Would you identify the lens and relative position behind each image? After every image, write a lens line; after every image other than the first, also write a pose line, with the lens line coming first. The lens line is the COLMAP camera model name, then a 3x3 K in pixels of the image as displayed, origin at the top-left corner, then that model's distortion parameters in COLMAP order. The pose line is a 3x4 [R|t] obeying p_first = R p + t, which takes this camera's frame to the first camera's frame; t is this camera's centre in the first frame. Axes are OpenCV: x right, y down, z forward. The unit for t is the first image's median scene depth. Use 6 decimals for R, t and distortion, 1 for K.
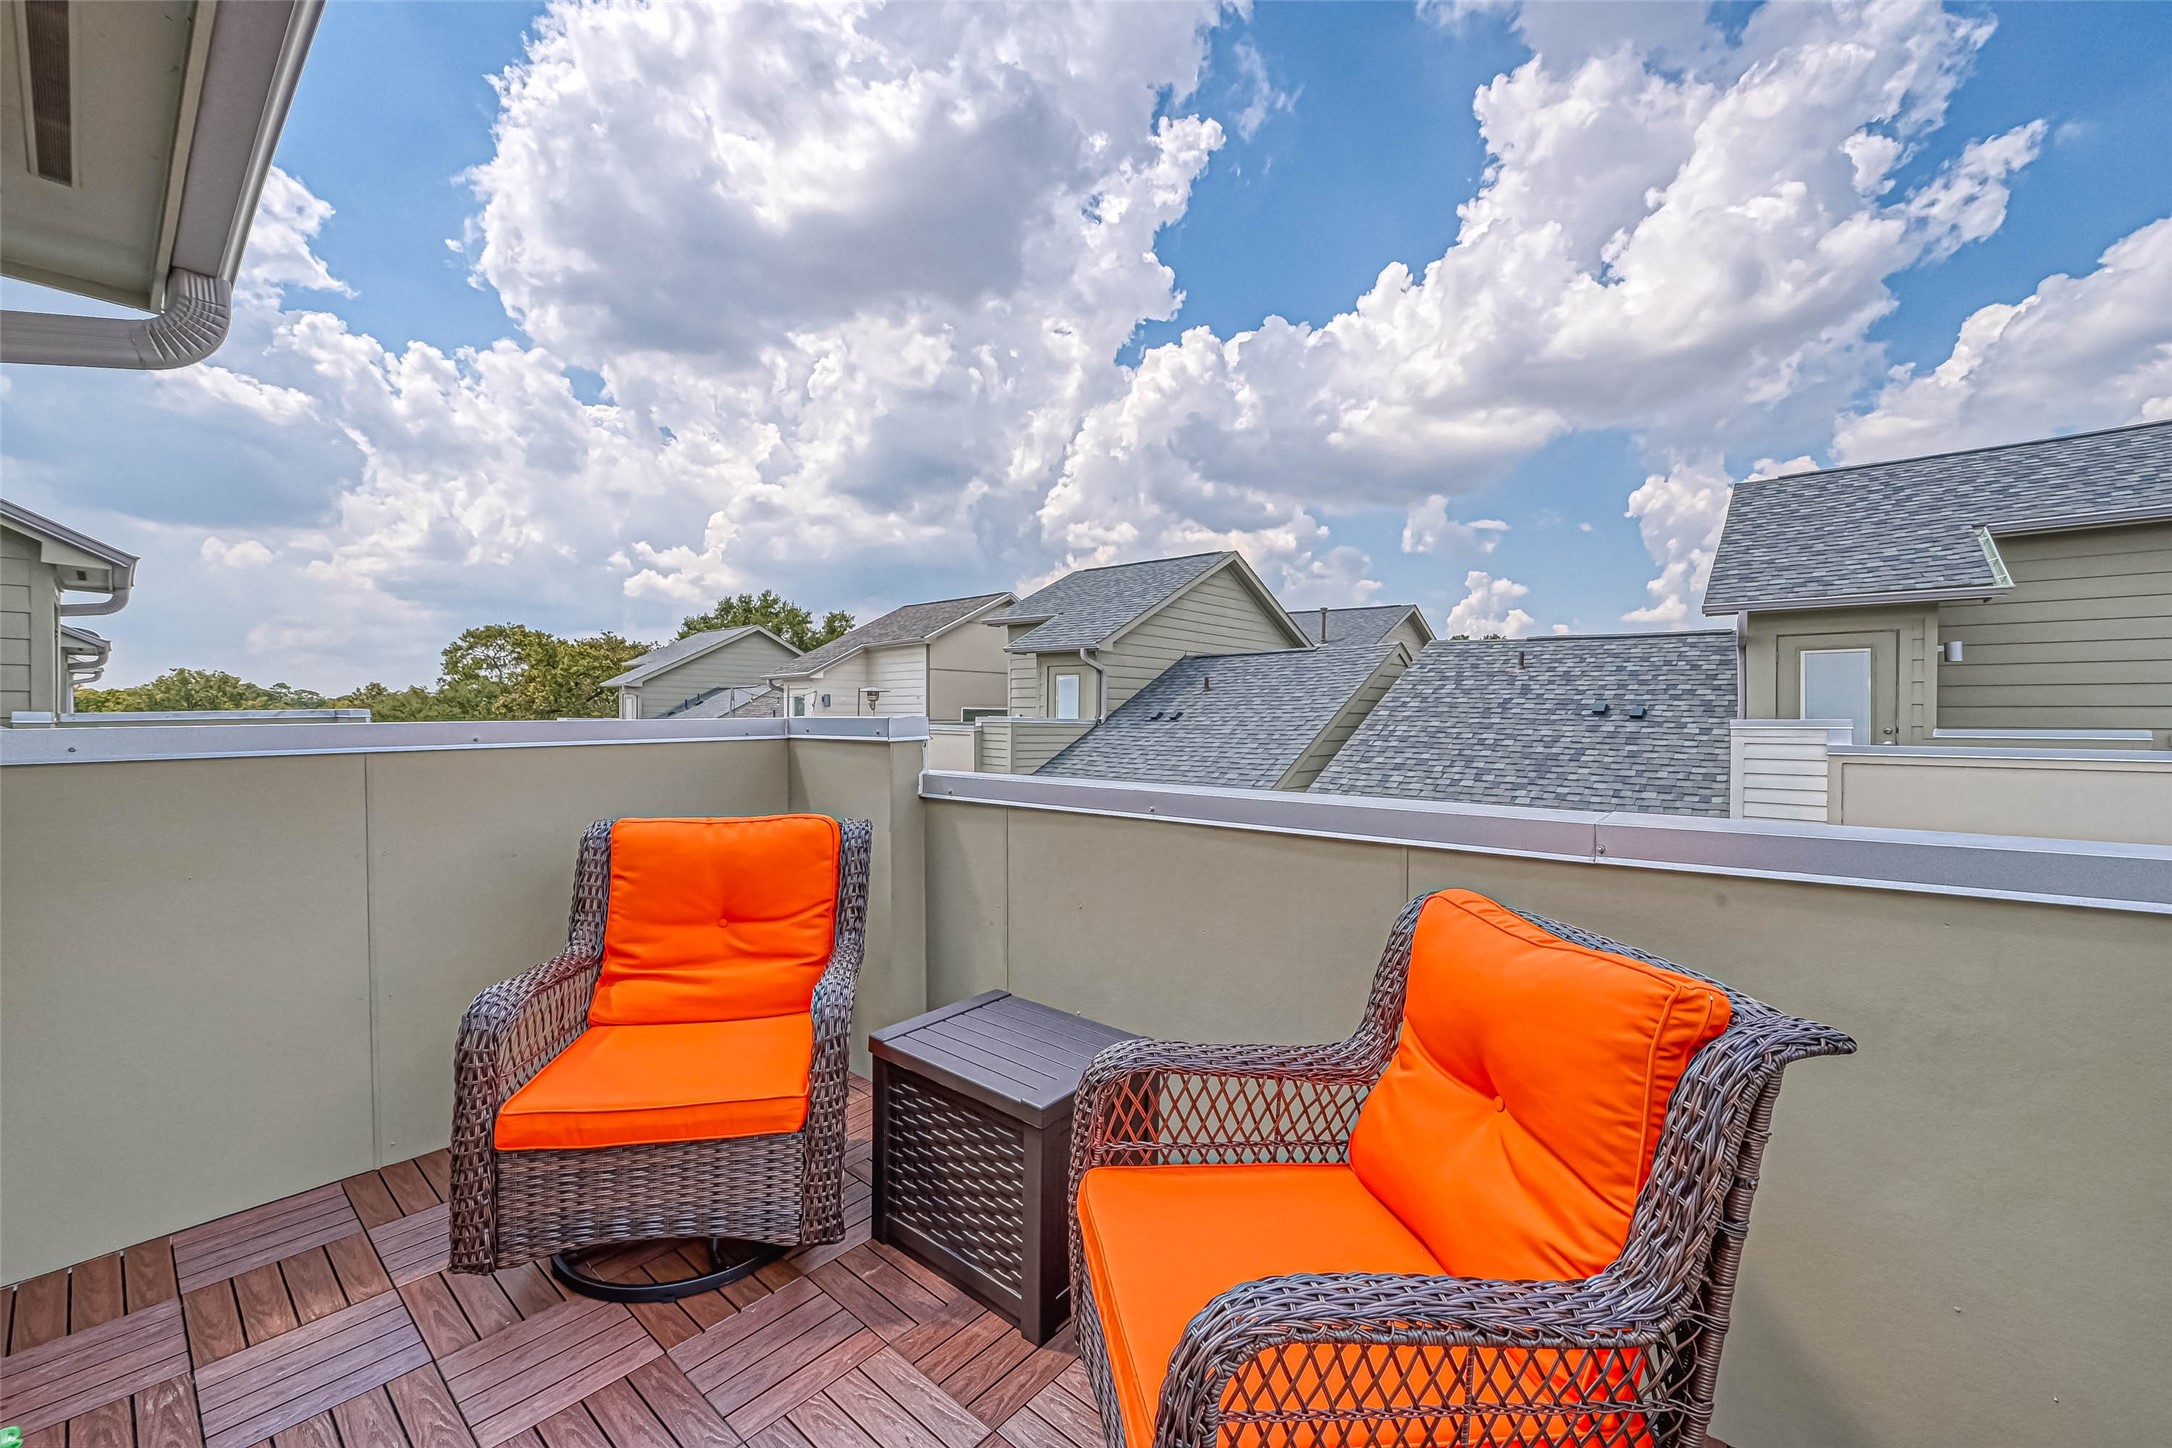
lens RADIAL K [[852.3, 0, 1086.0], [0, 852.3, 724.0], [0, 0, 1]] dist [-0.001259, 0.000088]
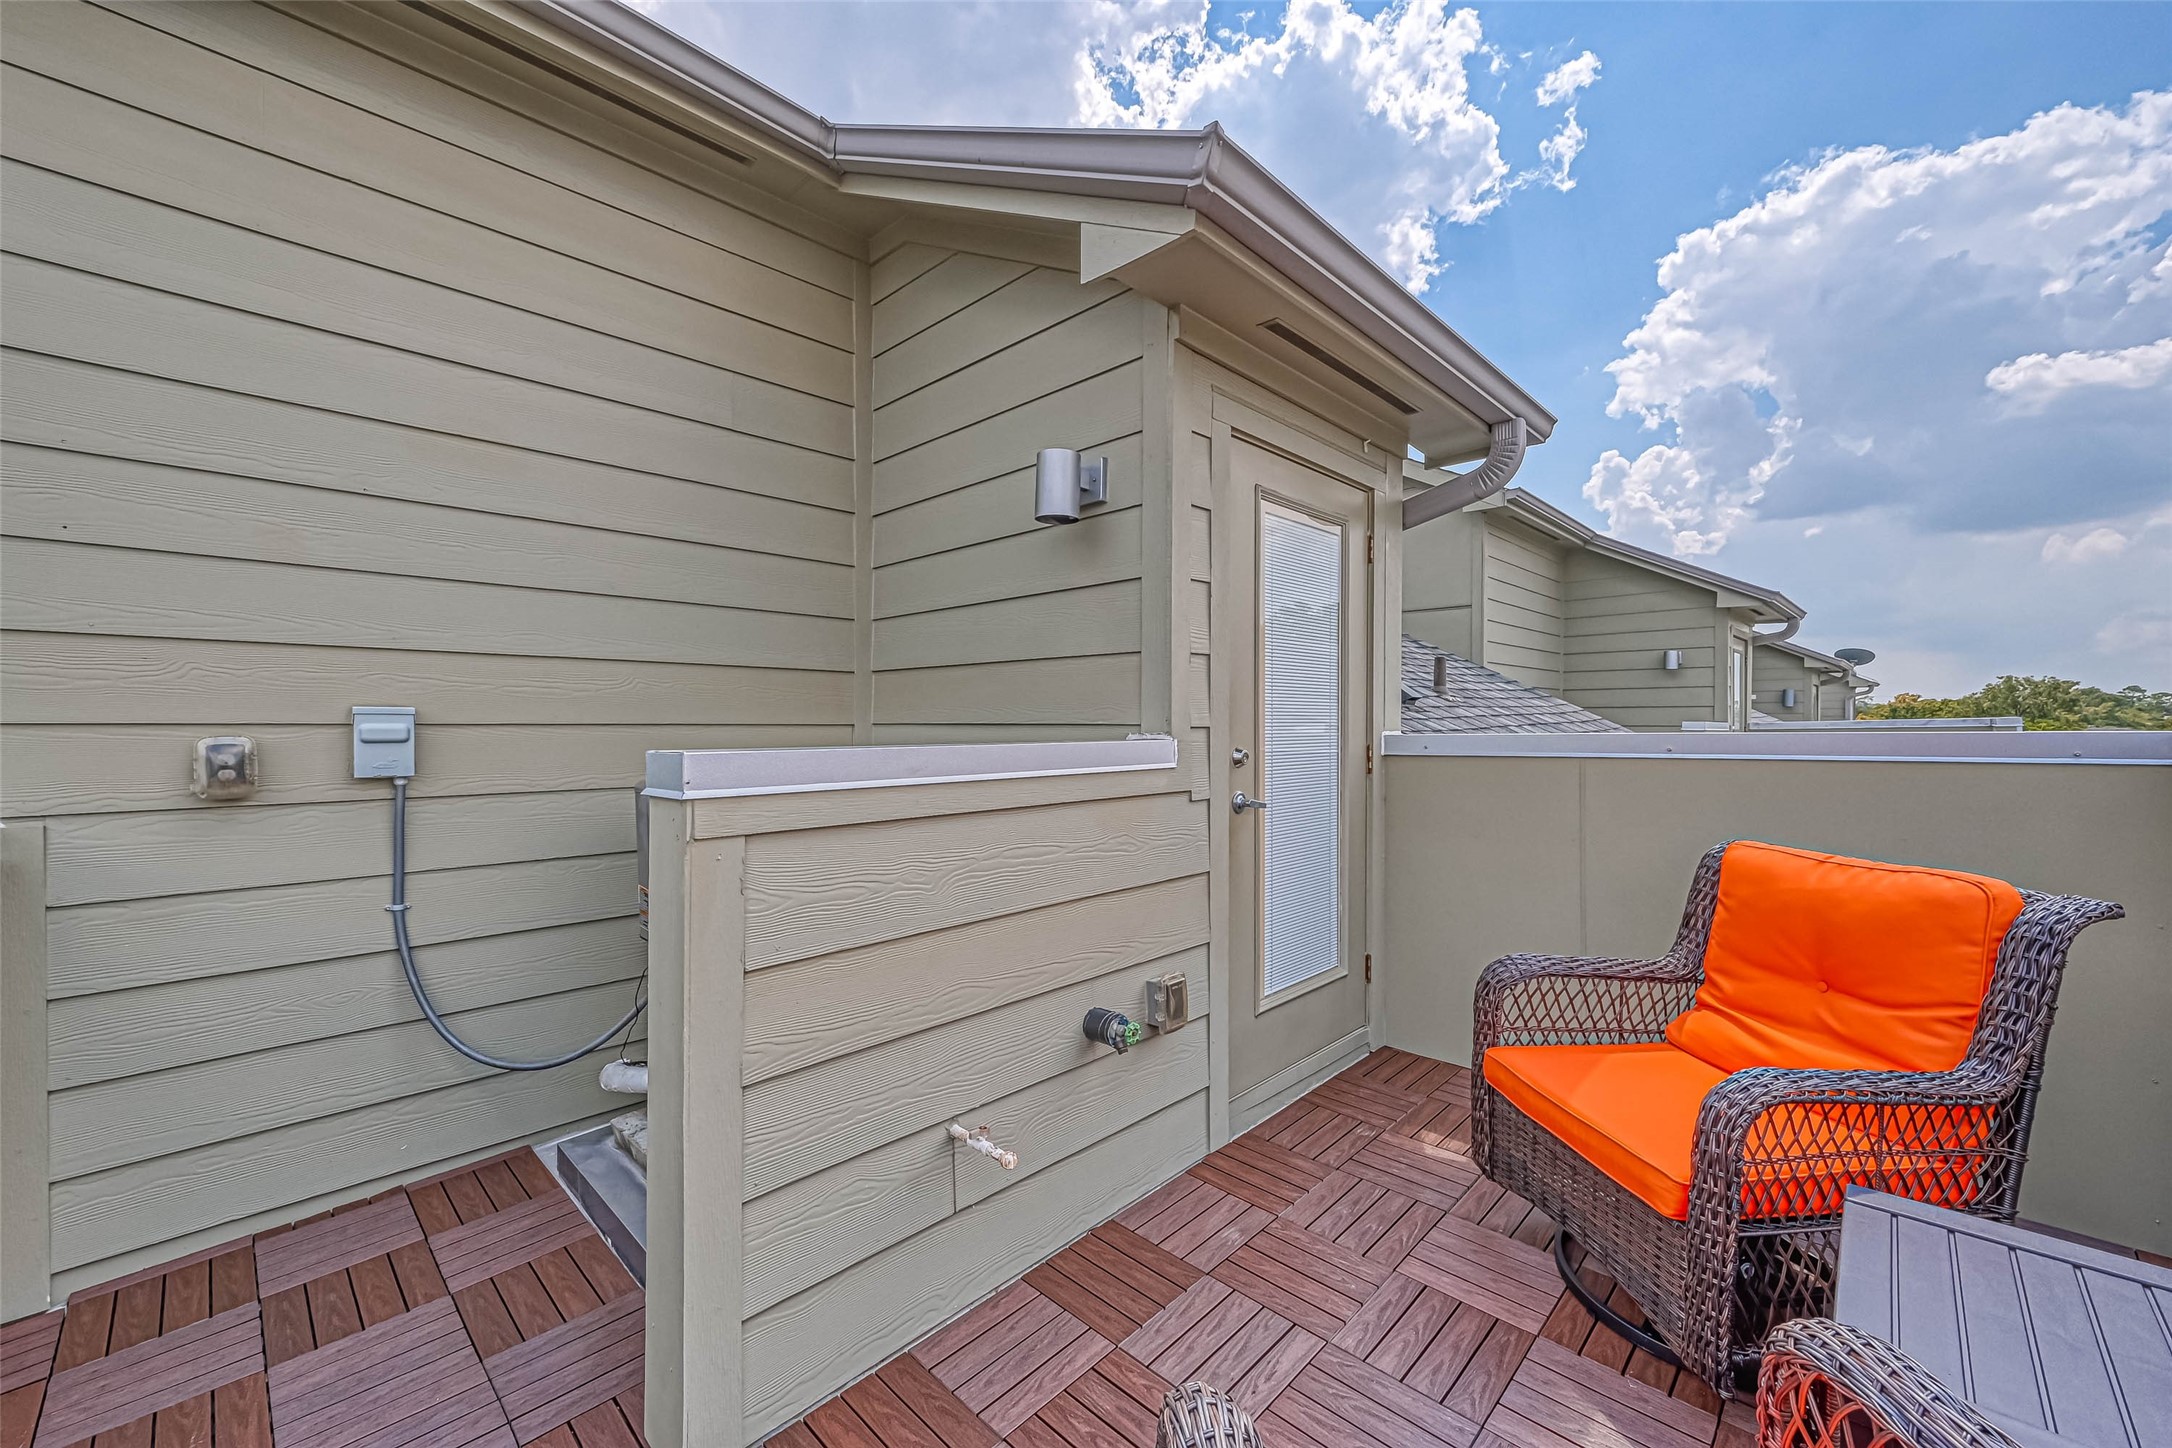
lens RADIAL K [[842.9, 0, 1086.0], [0, 842.9, 724.0], [0, 0, 1]] dist [-0.000597, -0.000035]
pose [[-0.060097, -0.001271, -0.998192, 0.439062], [-0.007889, 0.999969, -0.000798, -0.008419], [0.998161, 0.007827, -0.060106, 0.380181]]
